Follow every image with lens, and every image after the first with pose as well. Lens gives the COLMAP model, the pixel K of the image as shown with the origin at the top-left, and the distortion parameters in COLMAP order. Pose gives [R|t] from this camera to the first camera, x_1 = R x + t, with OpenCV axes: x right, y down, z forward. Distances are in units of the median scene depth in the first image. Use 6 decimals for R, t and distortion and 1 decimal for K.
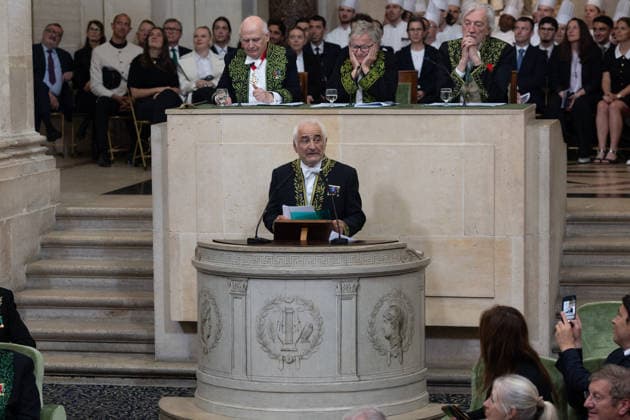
lens RADIAL K [[1904.7, 0, 315.8], [0, 1904.7, 211.7], [0, 0, 1]] dist [-0.057778, 1.287445]
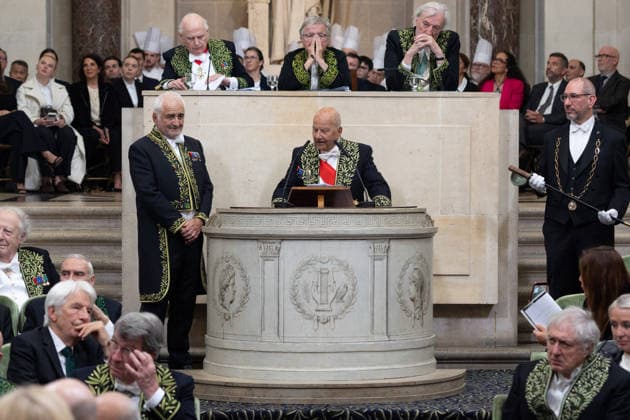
lens RADIAL K [[1904.7, 0, 315.8], [0, 1904.7, 211.7], [0, 0, 1]] dist [-0.057778, 1.287445]
pose [[0.975094, 0.005716, 0.221719, -0.240840], [0.008037, 0.998101, -0.061079, 0.081604], [-0.221647, 0.061340, 0.973196, 0.013869]]
